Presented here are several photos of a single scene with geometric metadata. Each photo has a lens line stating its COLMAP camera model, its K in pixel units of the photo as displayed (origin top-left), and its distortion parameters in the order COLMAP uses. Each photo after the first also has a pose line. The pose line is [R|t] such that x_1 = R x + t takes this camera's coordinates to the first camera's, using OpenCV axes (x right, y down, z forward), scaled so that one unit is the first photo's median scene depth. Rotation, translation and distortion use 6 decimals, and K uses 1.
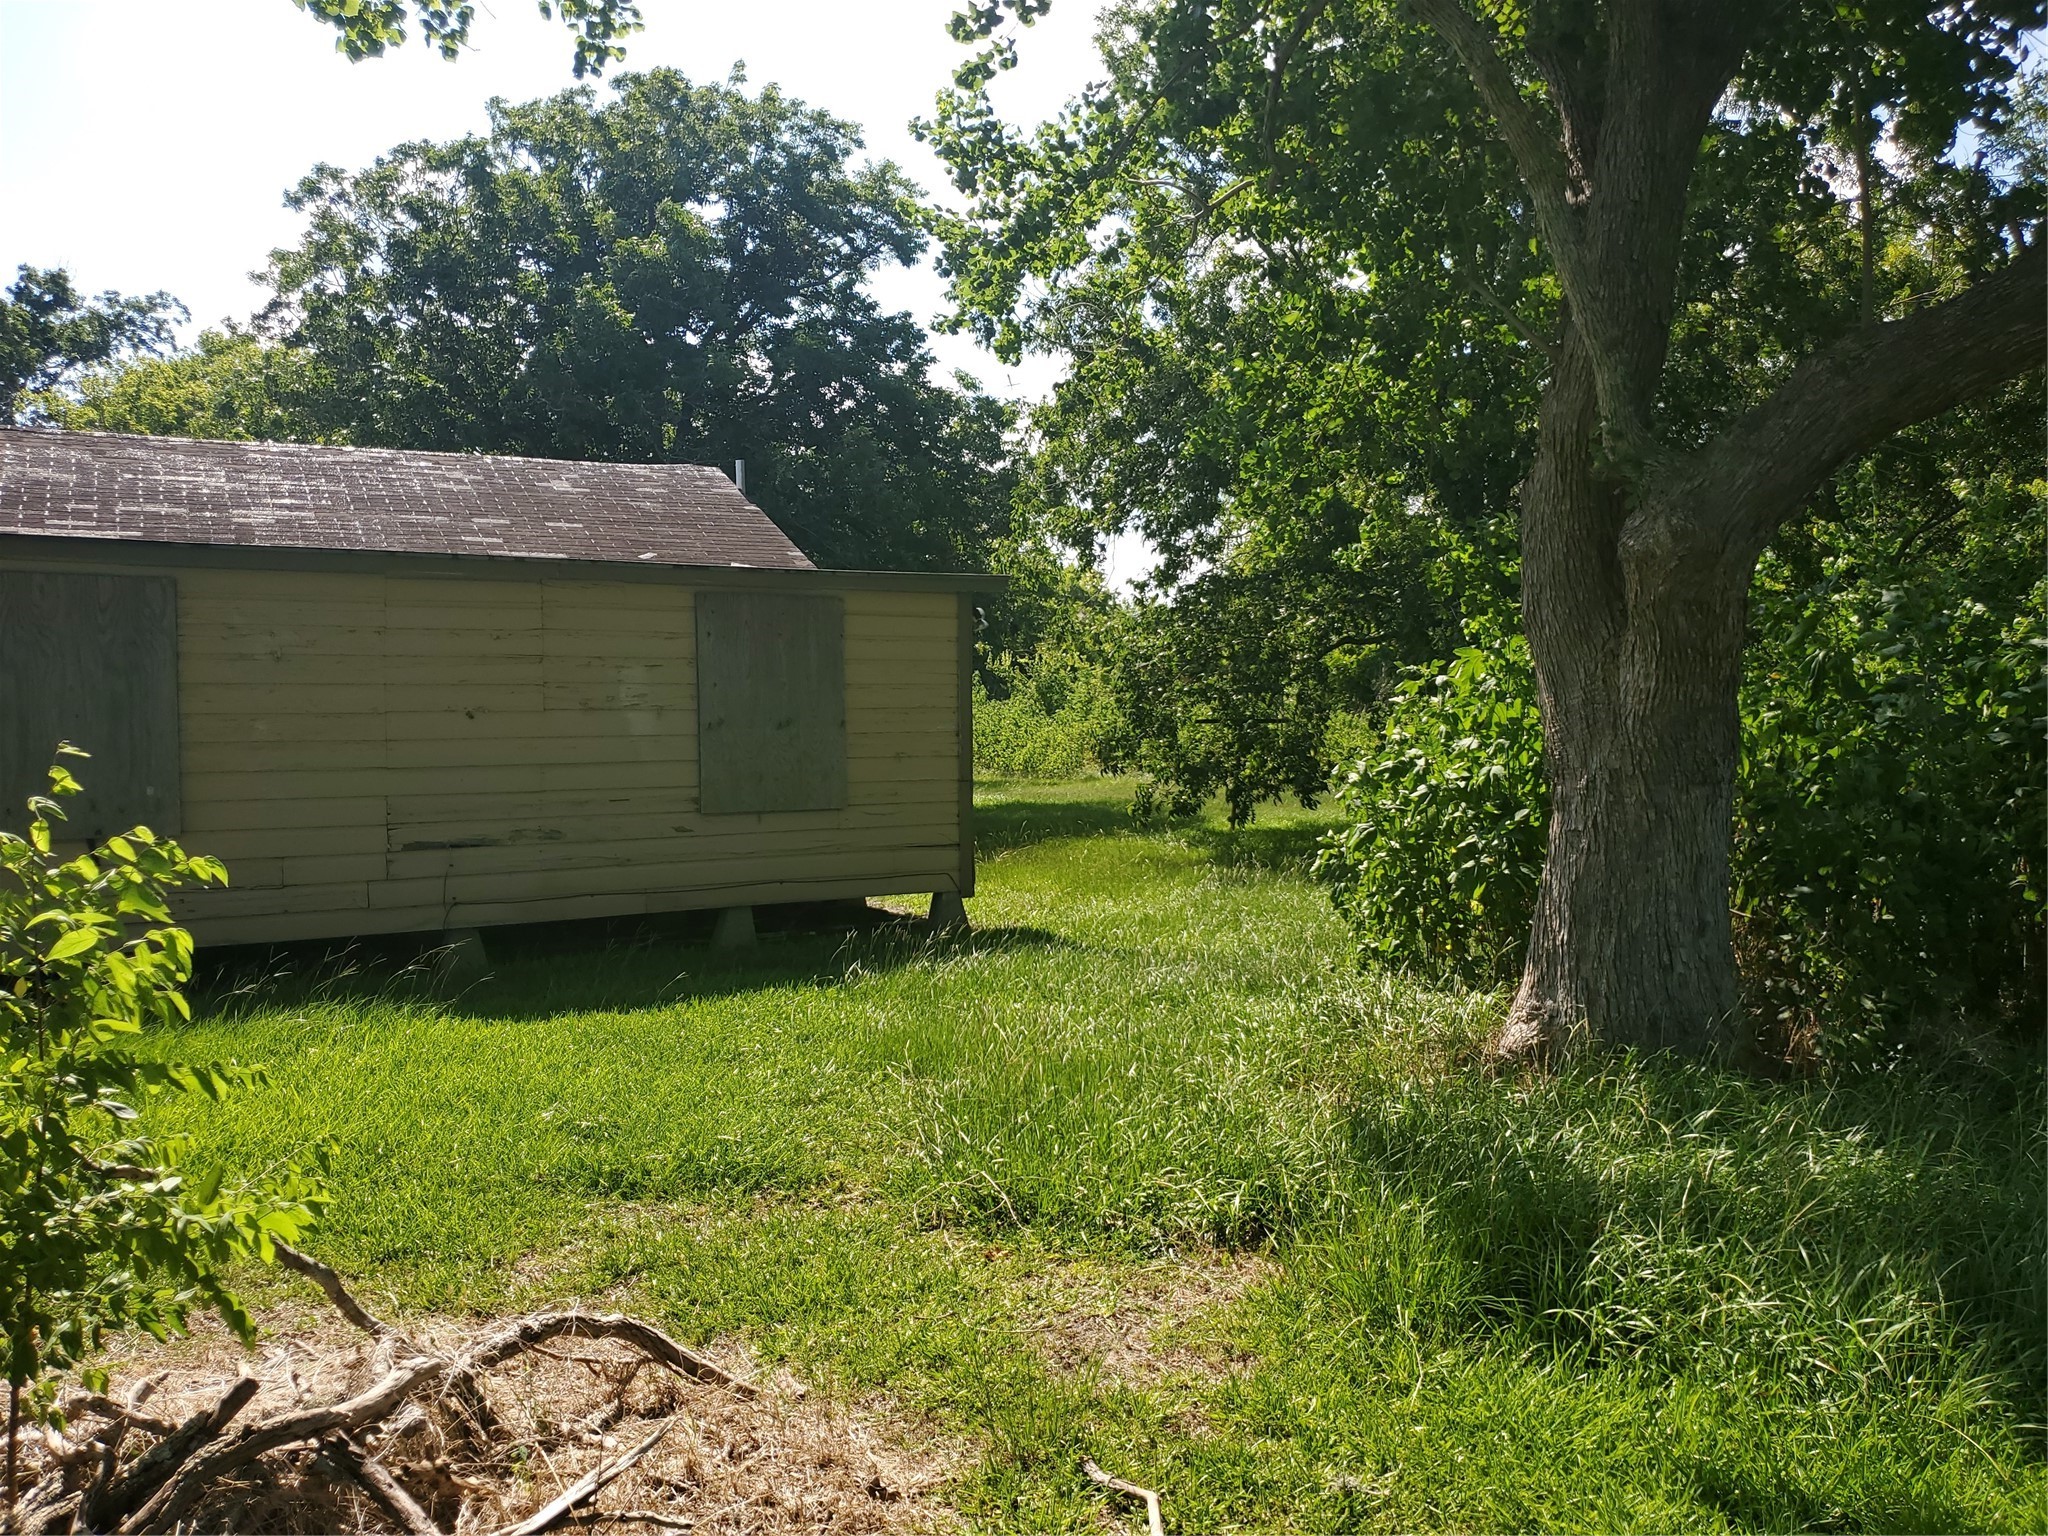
lens RADIAL K [[1635.0, 0, 1029.4], [0, 1635.0, 746.4], [0, 0, 1]] dist [0.133266, -0.199643]
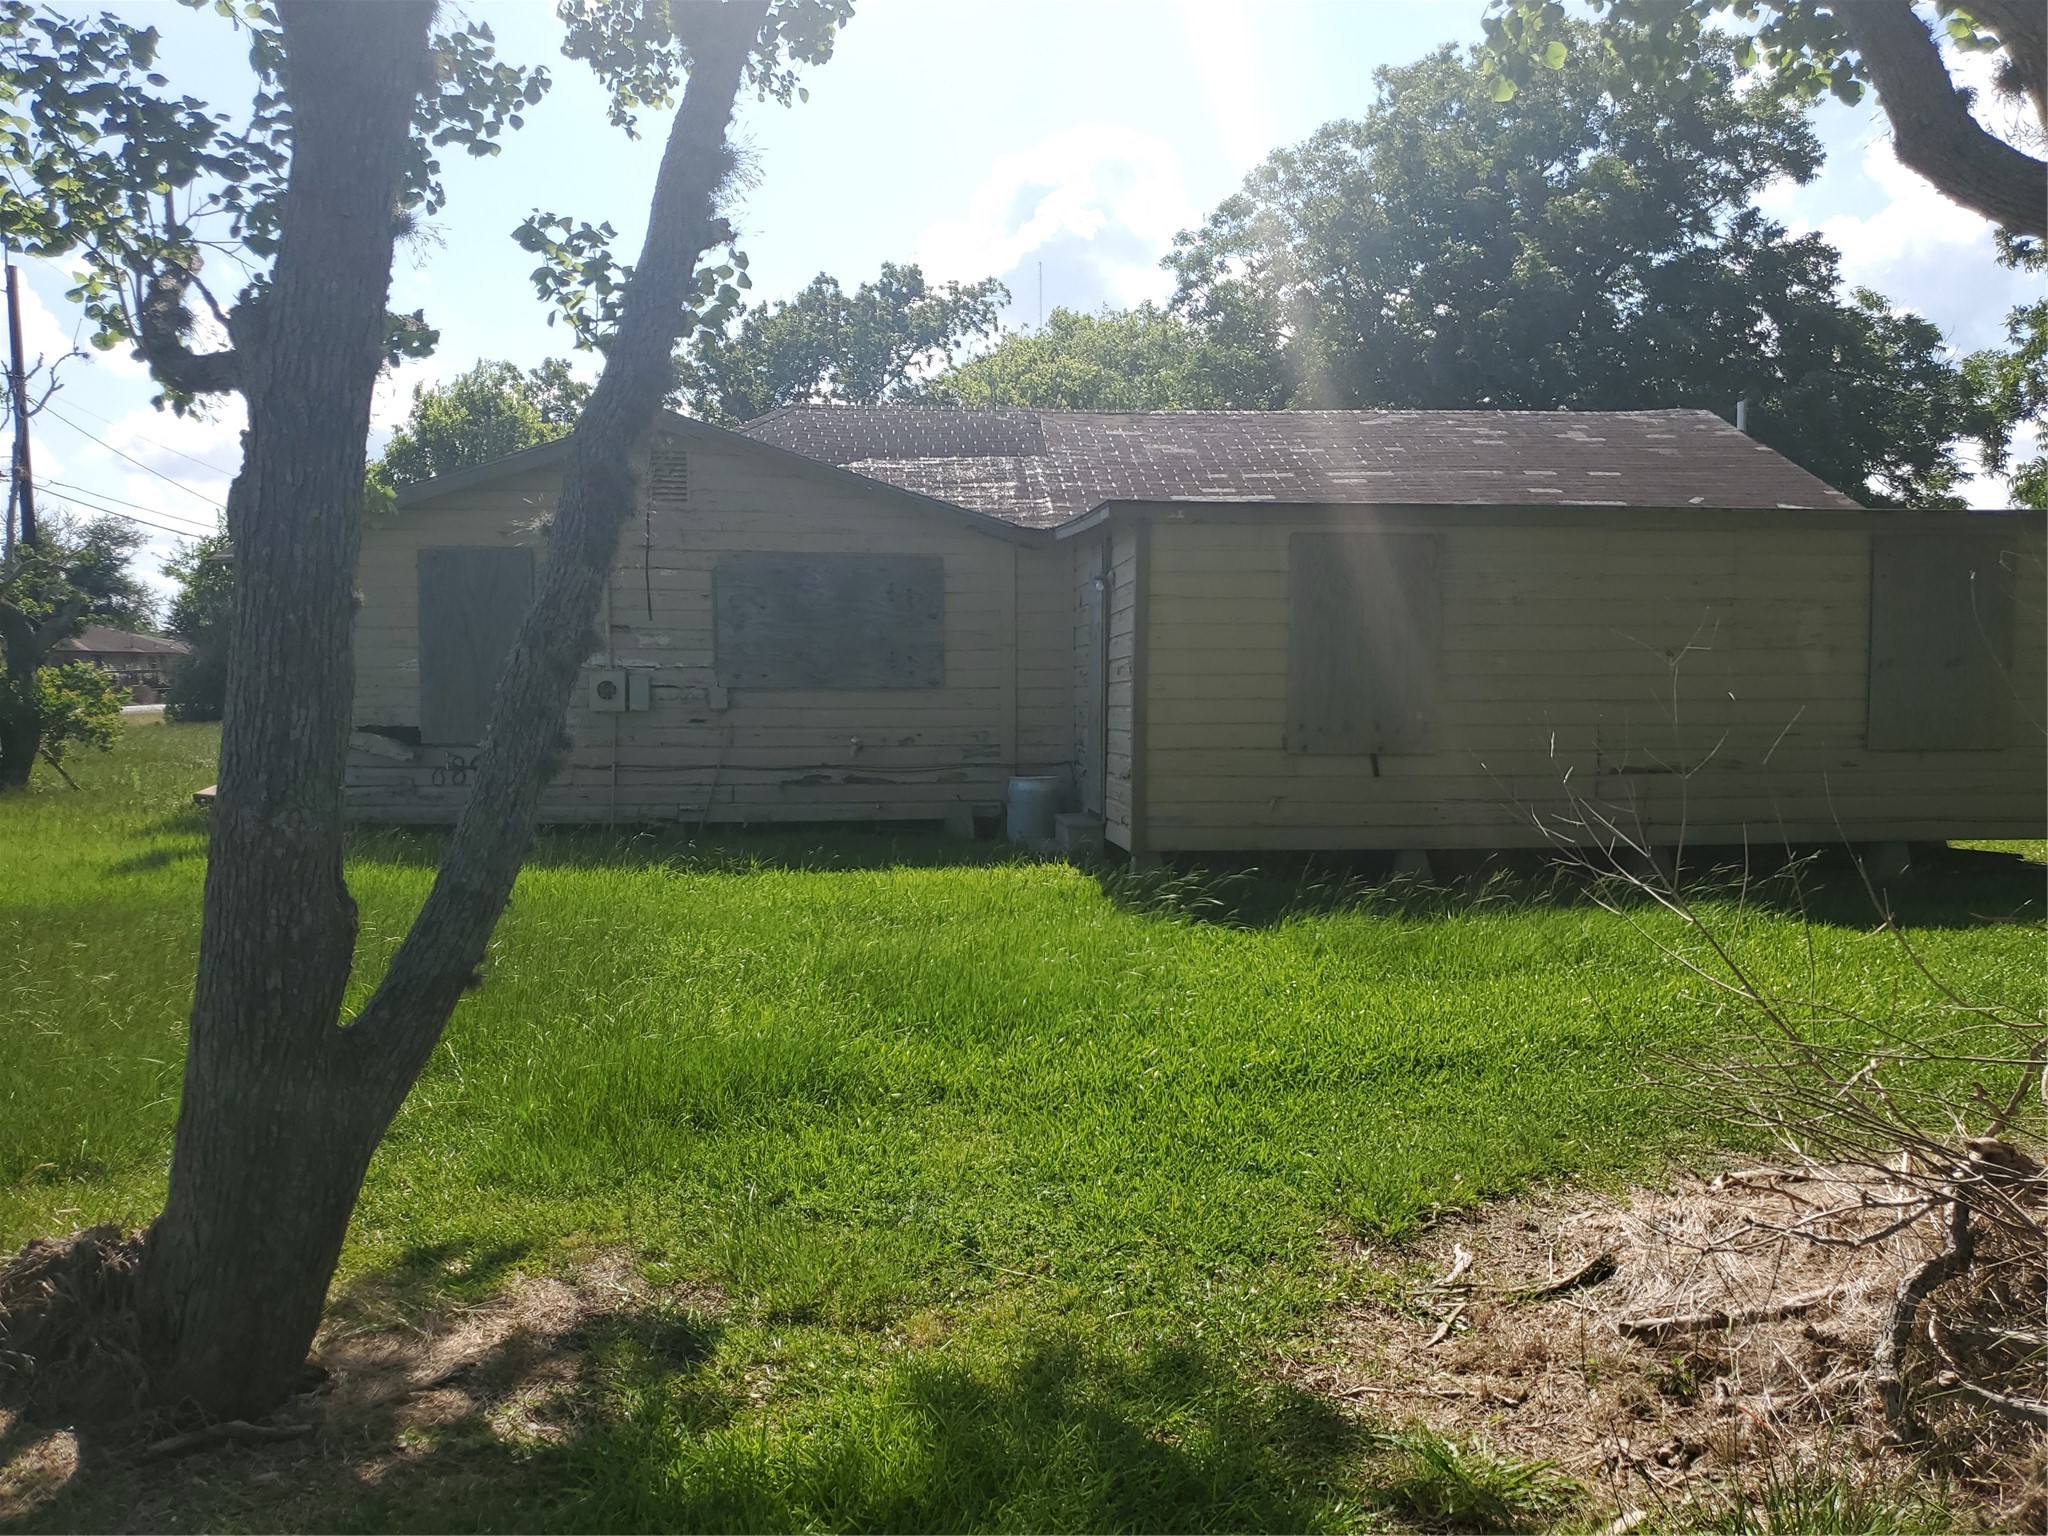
lens RADIAL K [[1626.6, 0, 1044.6], [0, 1626.6, 759.1], [0, 0, 1]] dist [0.033923, 0.006250]
pose [[0.925214, 0.032983, -0.378009, -0.189137], [-0.015533, 0.998672, 0.049120, 0.002643], [0.379128, -0.039575, 0.924498, -0.102220]]
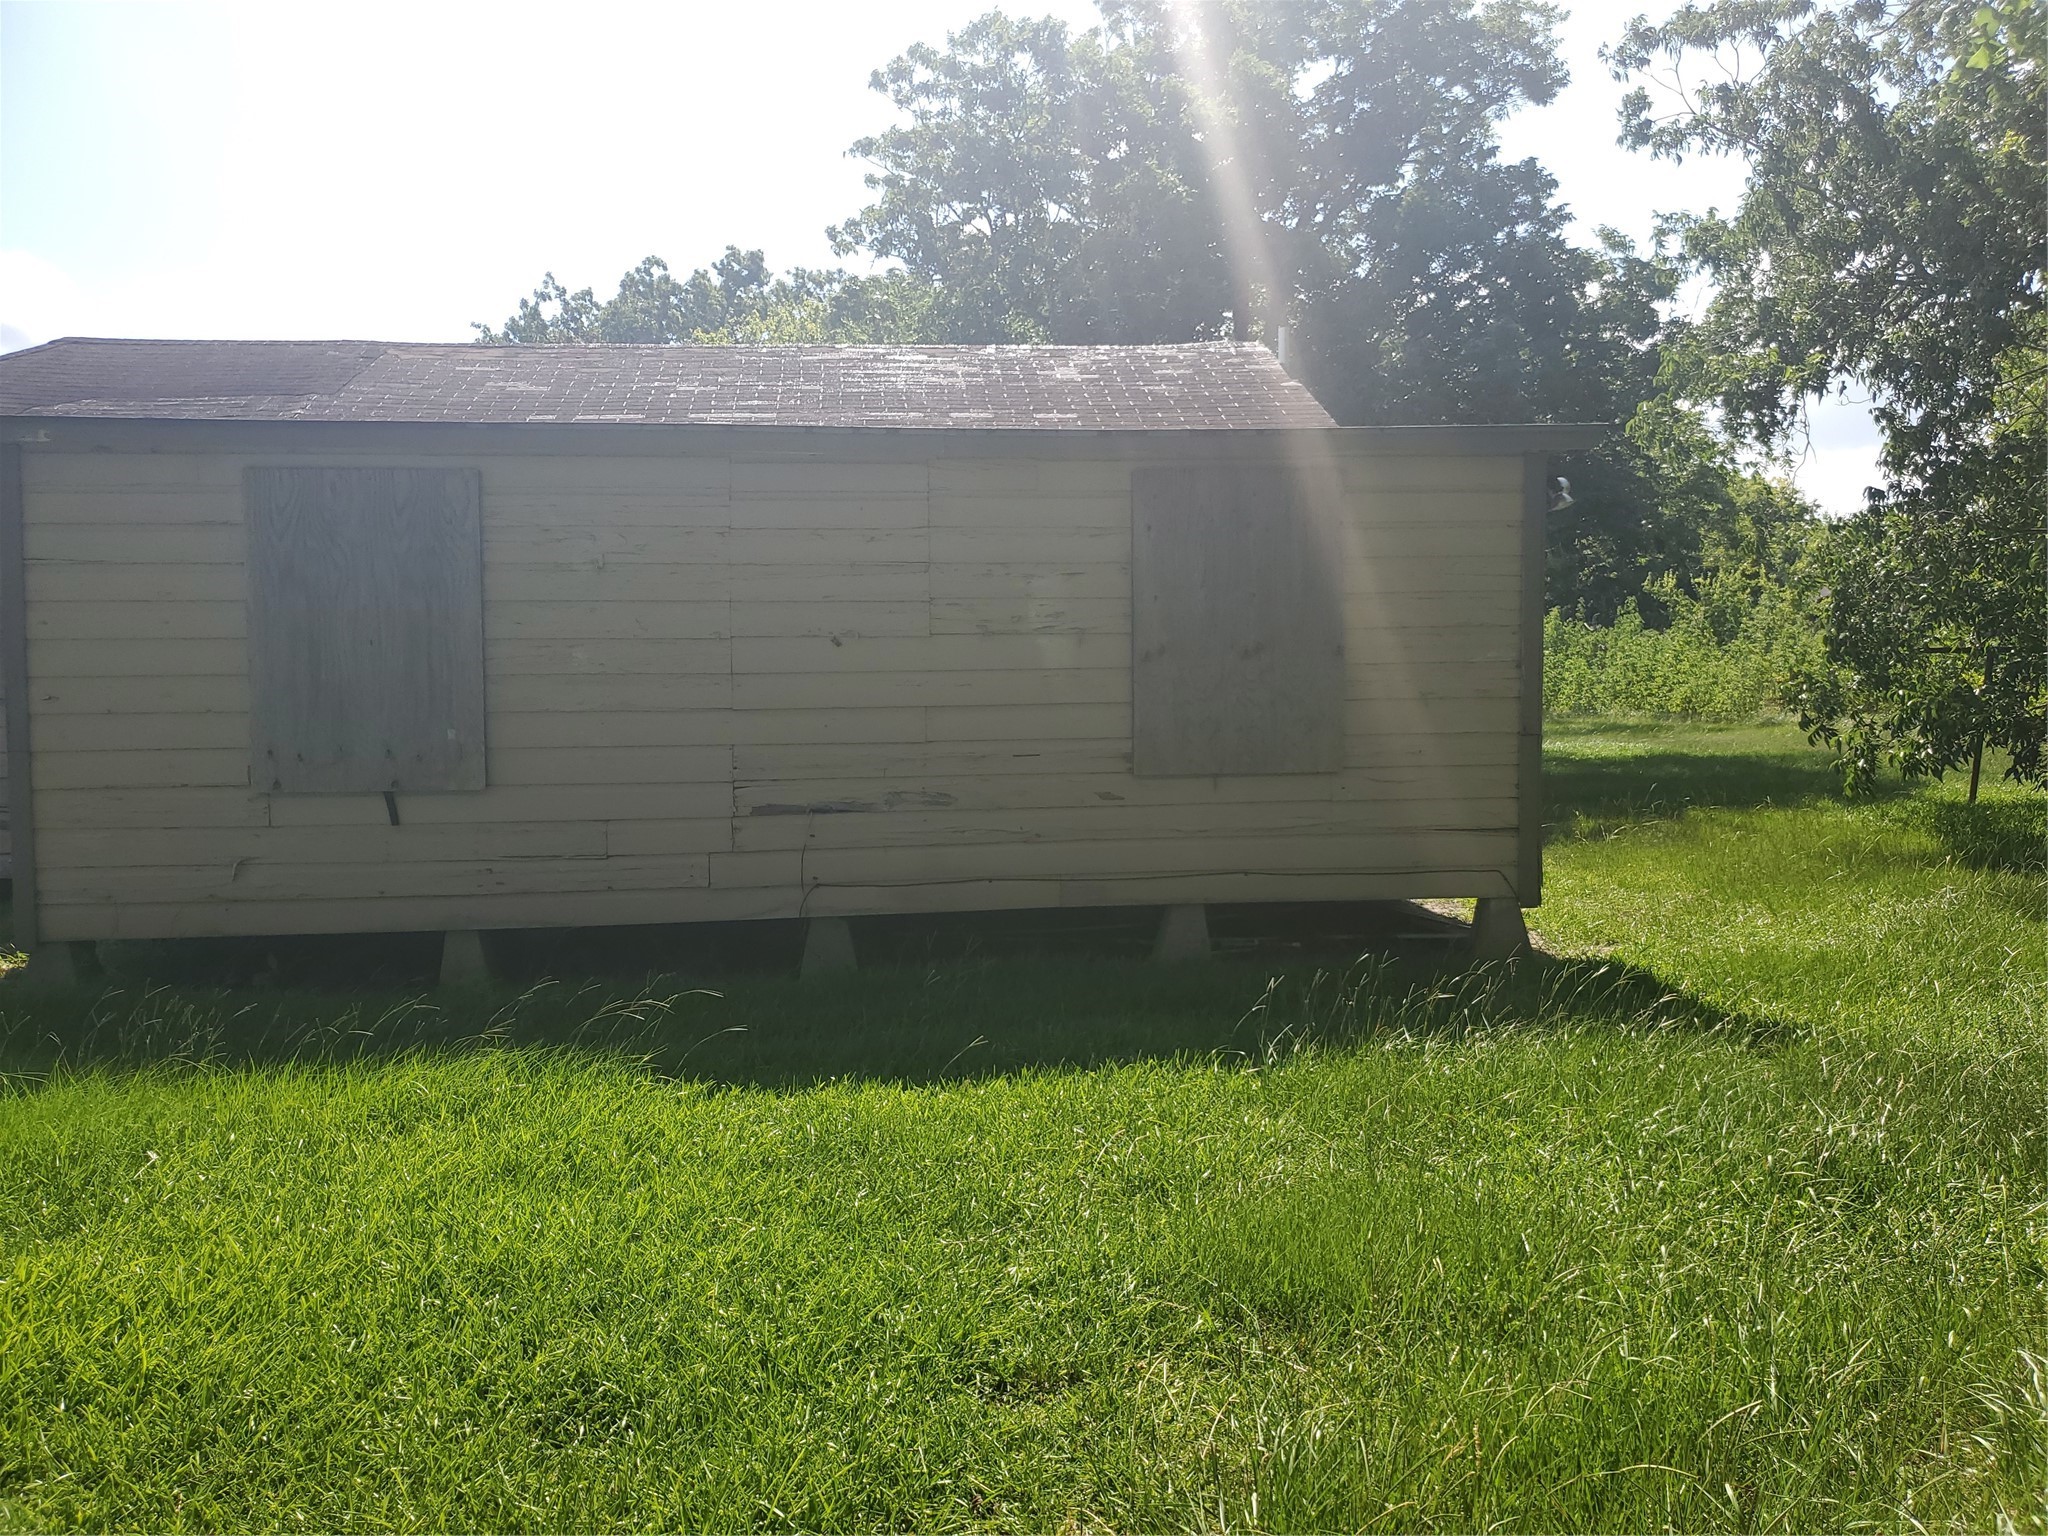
lens RADIAL K [[1598.6, 0, 1024.0], [0, 1598.6, 768.0], [0, 0, 1]] dist [0.209438, -0.499251]
pose [[0.922315, 0.022732, -0.385770, 0.019025], [-0.002696, 0.998623, 0.052400, 0.000382], [0.386429, -0.047289, 0.921106, 0.214104]]
